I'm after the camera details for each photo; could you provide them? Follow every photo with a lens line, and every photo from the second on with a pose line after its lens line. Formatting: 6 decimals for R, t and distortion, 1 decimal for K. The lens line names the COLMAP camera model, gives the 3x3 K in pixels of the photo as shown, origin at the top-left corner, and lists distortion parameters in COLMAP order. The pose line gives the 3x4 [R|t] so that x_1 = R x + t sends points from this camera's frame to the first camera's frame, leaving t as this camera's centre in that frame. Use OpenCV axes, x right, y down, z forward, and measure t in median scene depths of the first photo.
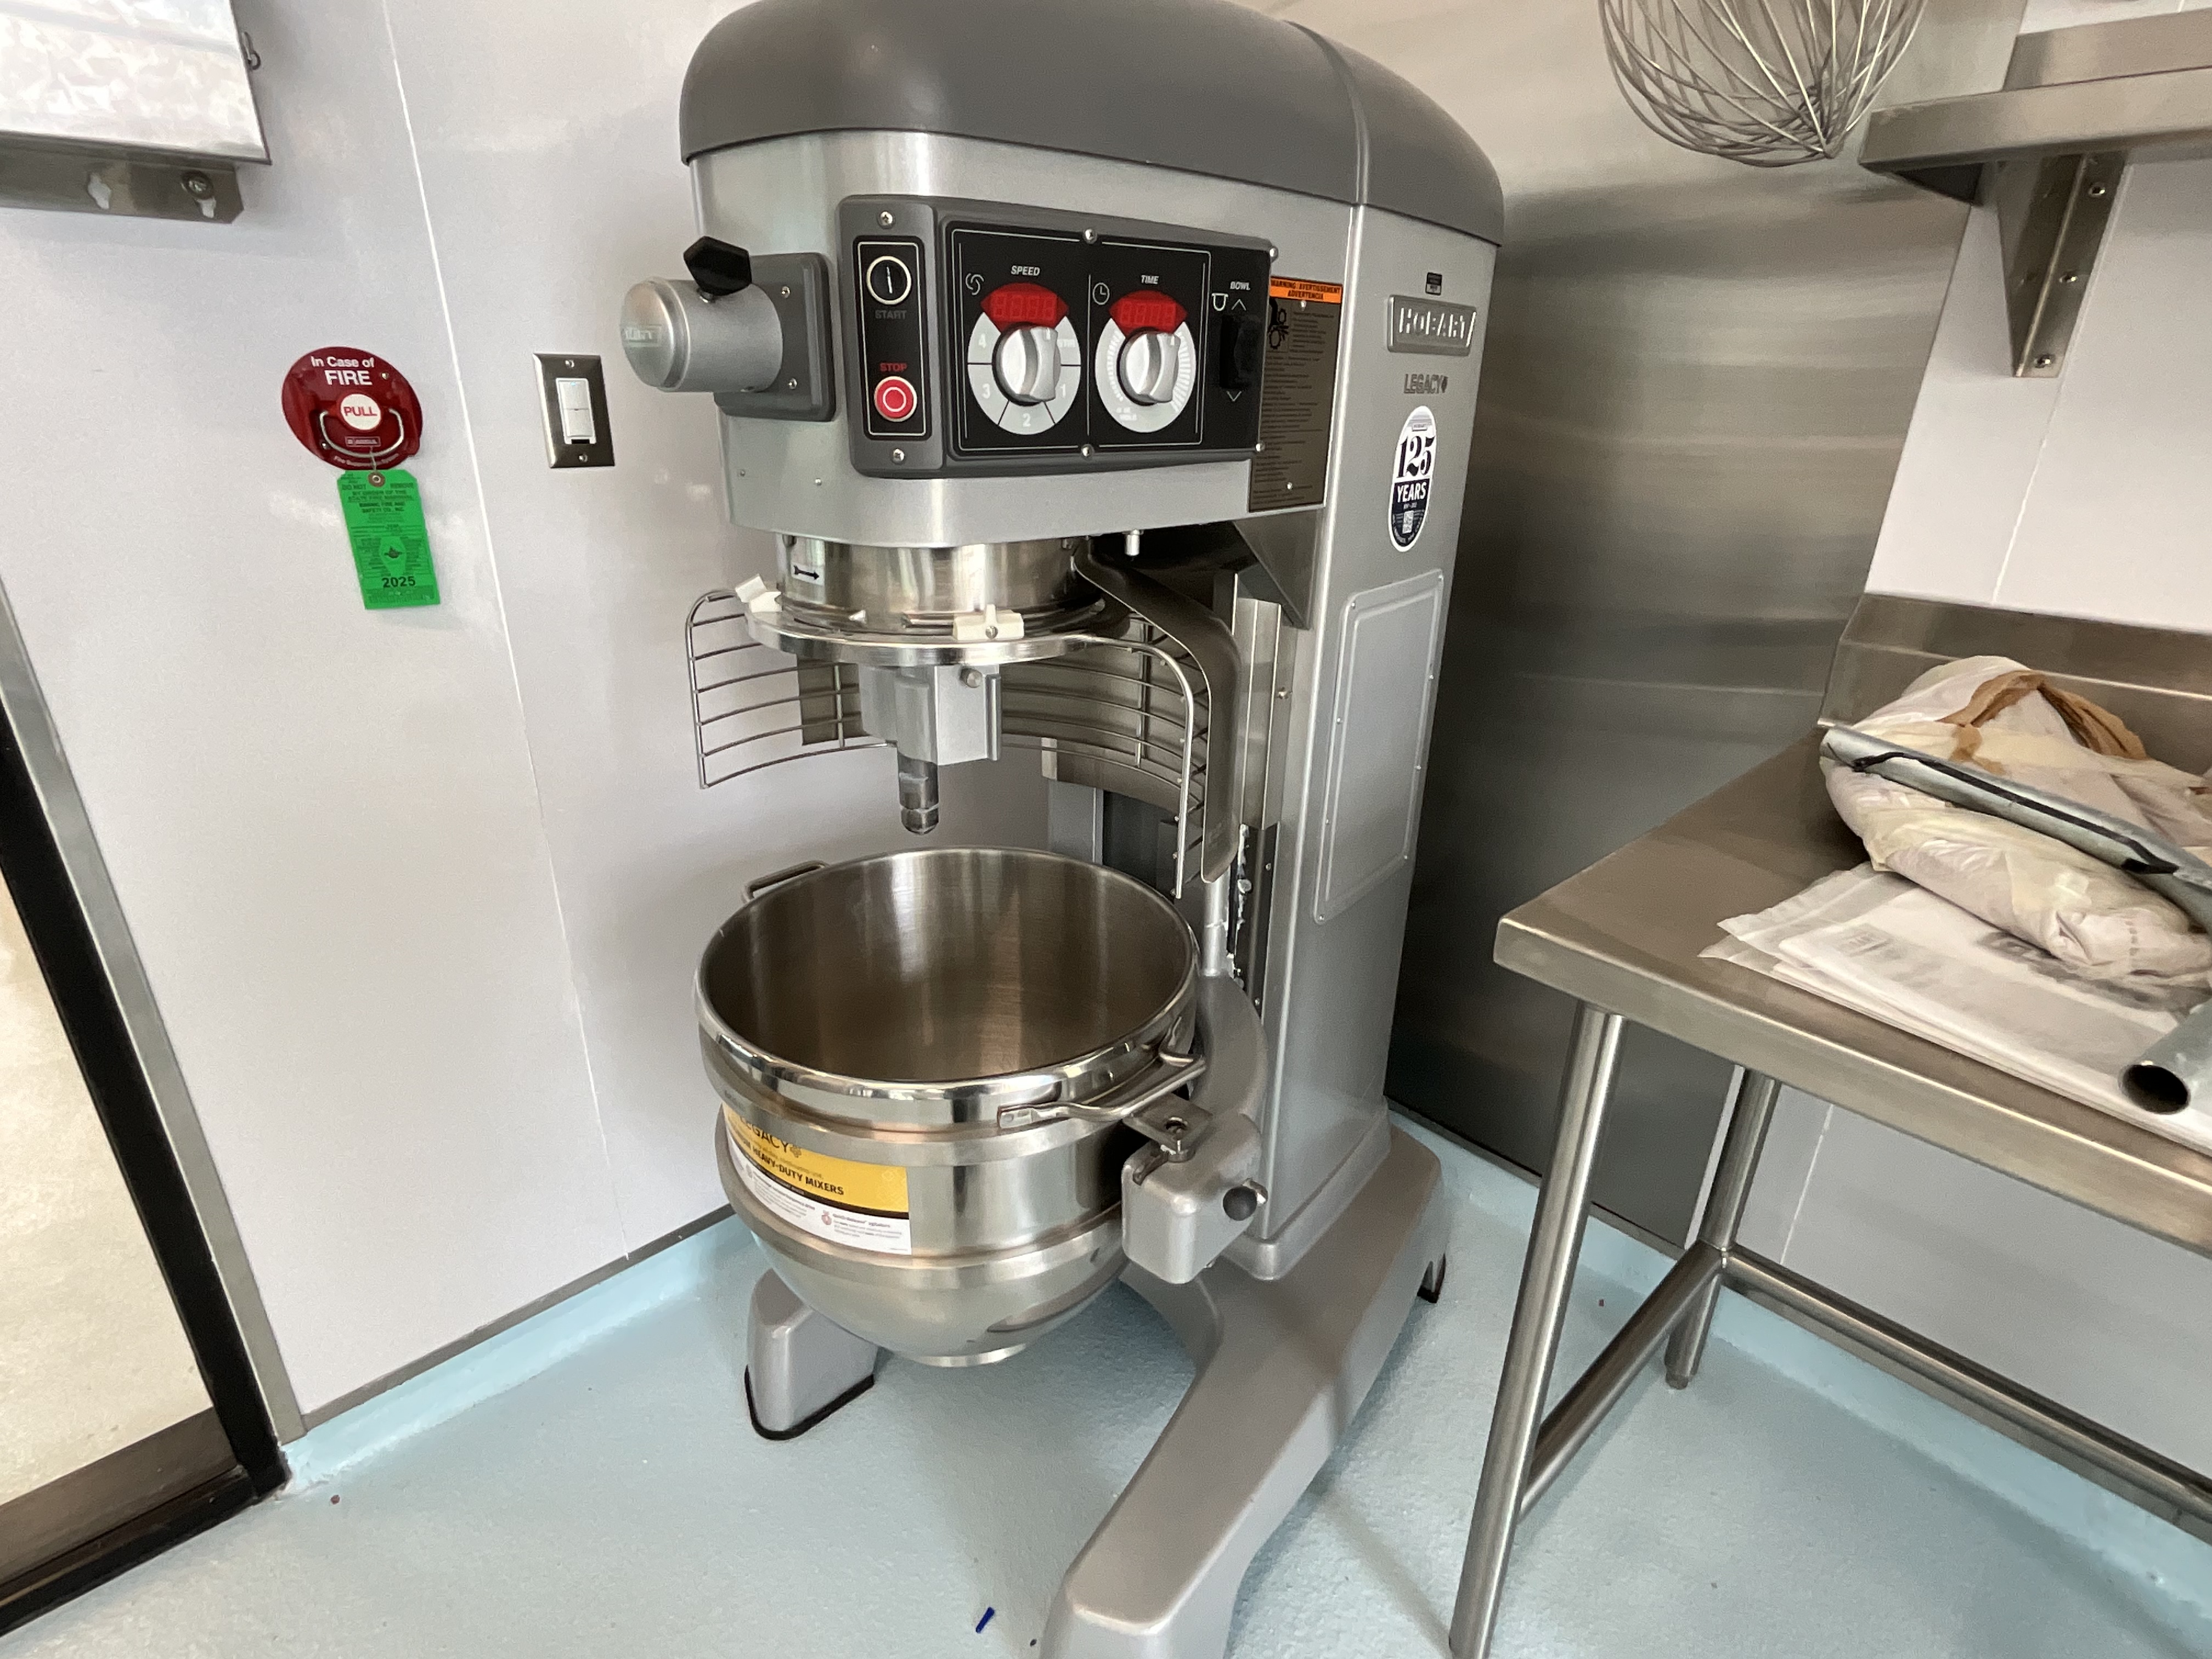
lens RADIAL K [[1108.6, 0, 1102.7], [0, 1108.6, 830.9], [0, 0, 1]] dist [0.003316, 0.000452]
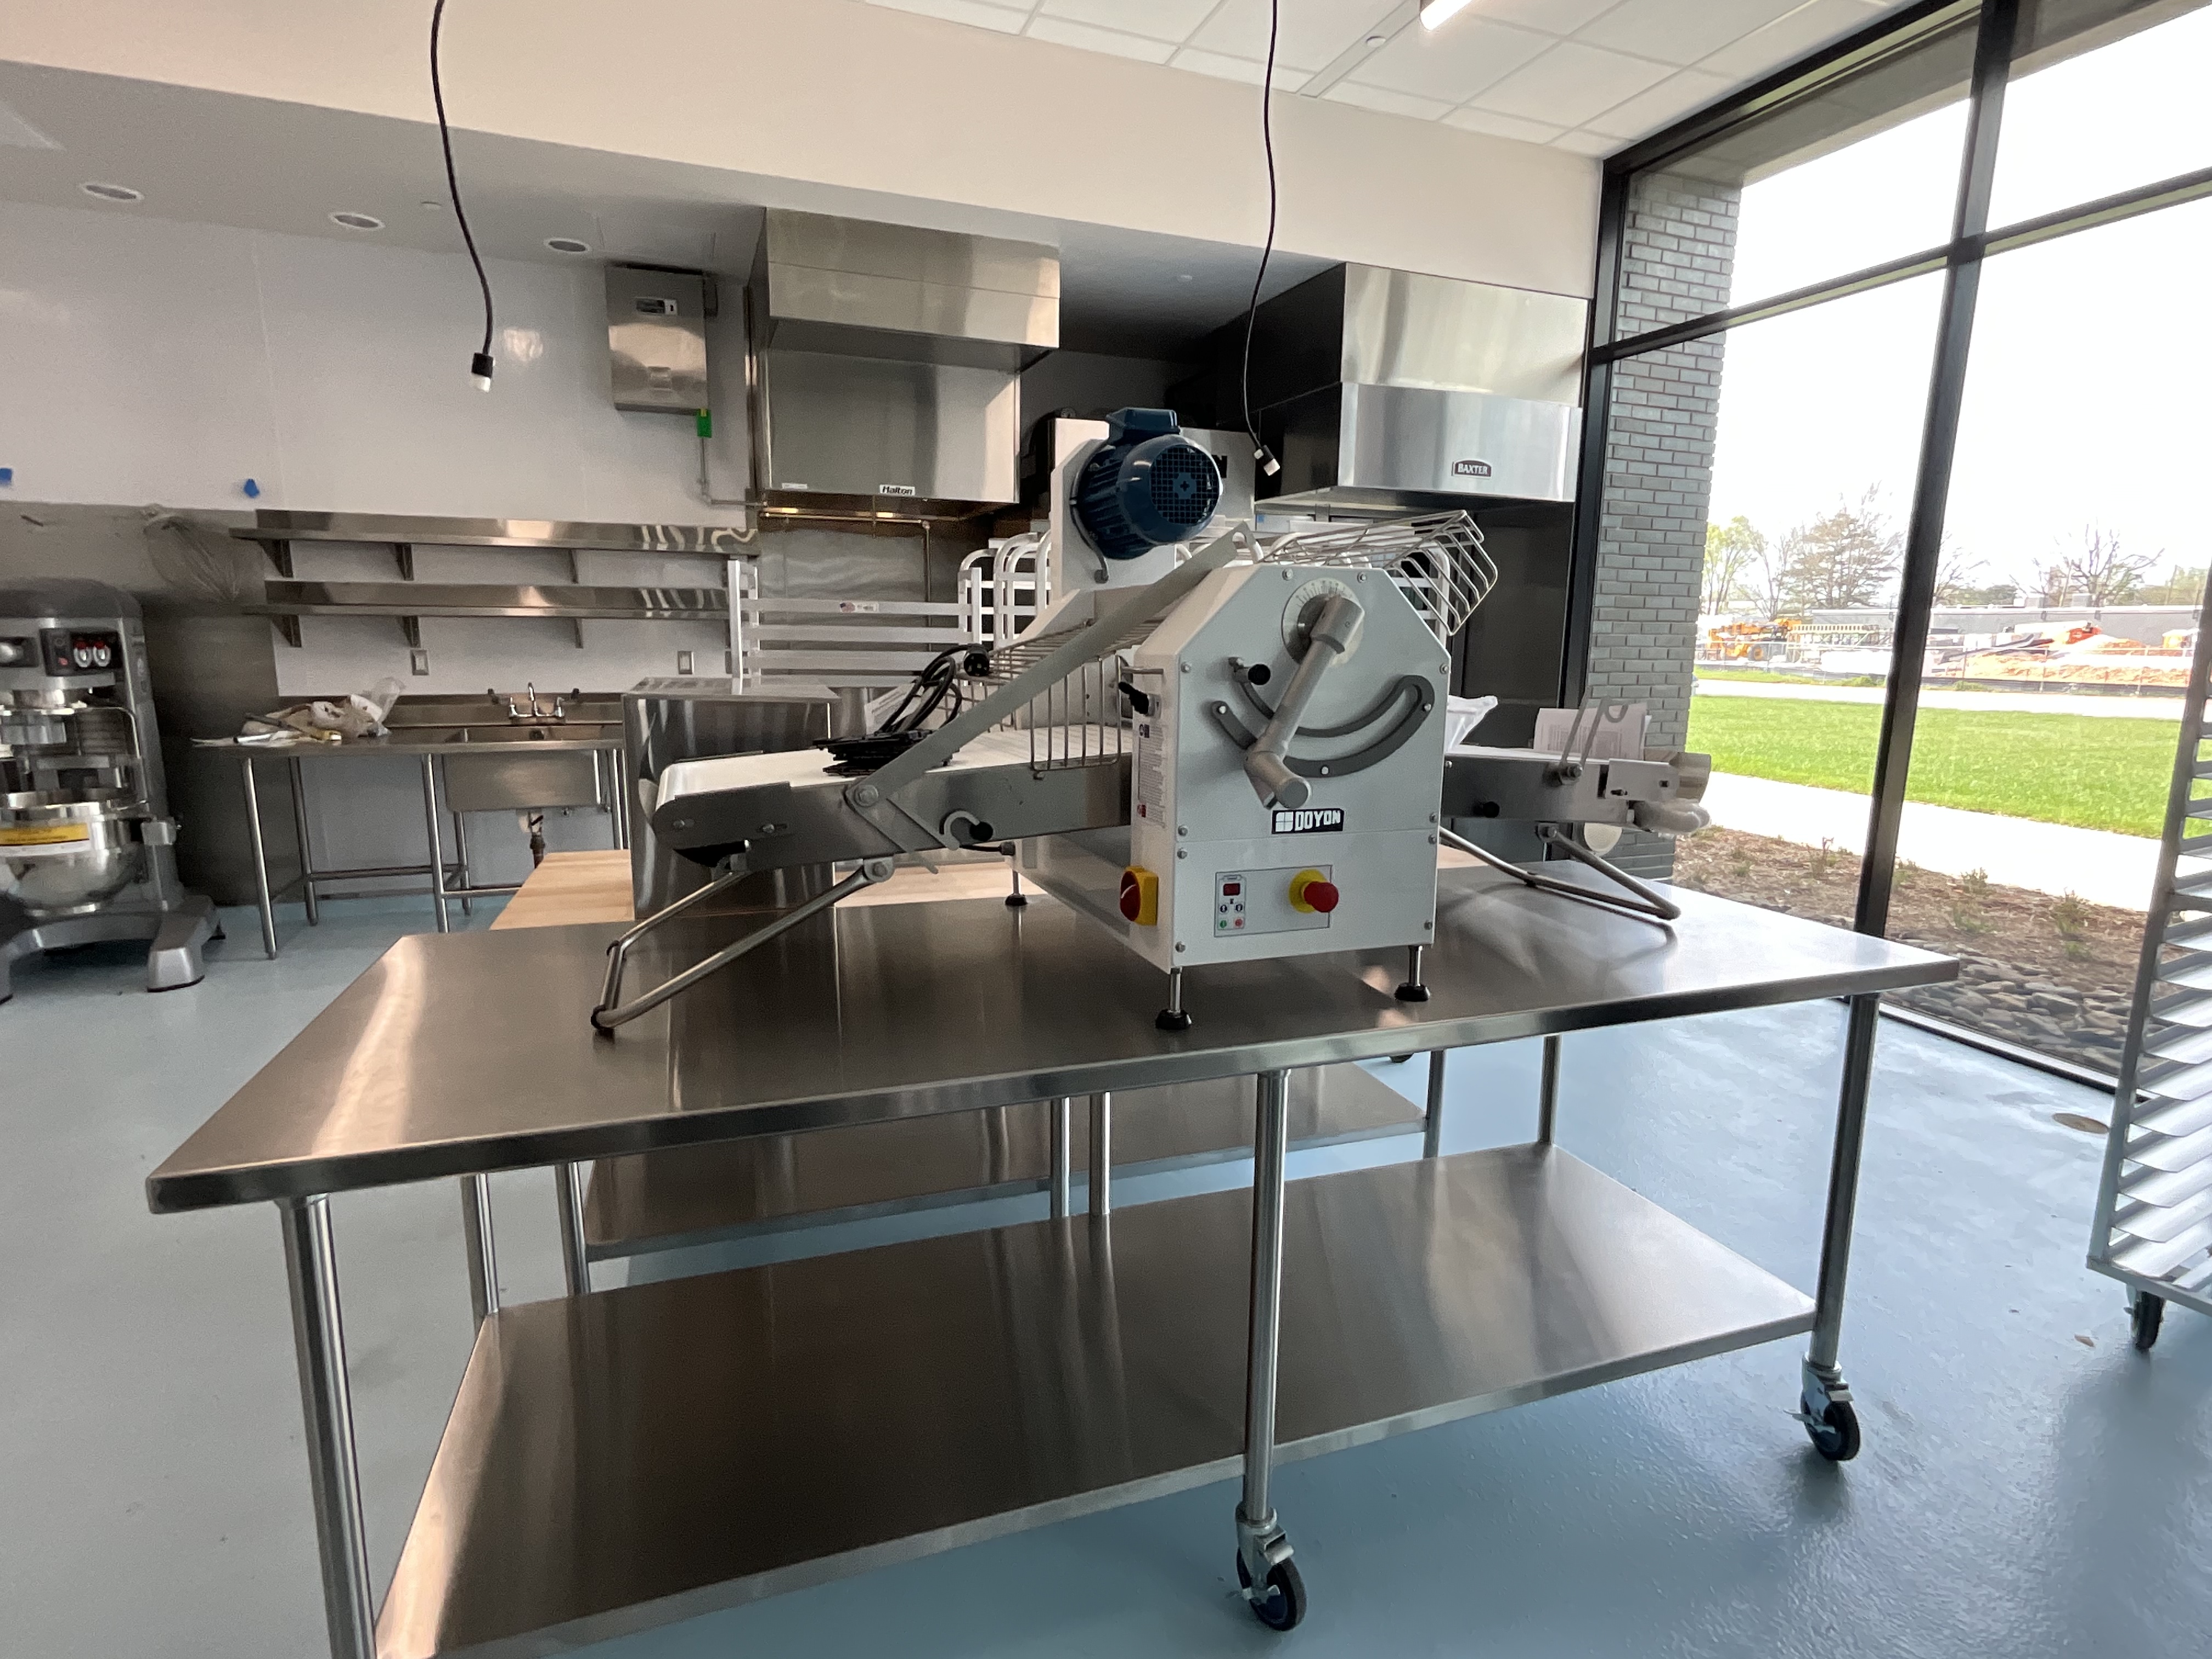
lens RADIAL K [[1108.6, 0, 1100.0], [0, 1108.6, 830.3], [0, 0, 1]] dist [0.003316, 0.000452]
pose [[0.413255, -0.169457, 0.894709, -2.861430], [0.333974, 0.942272, 0.024207, 1.804655], [-0.847161, 0.288805, 0.445993, -5.088489]]
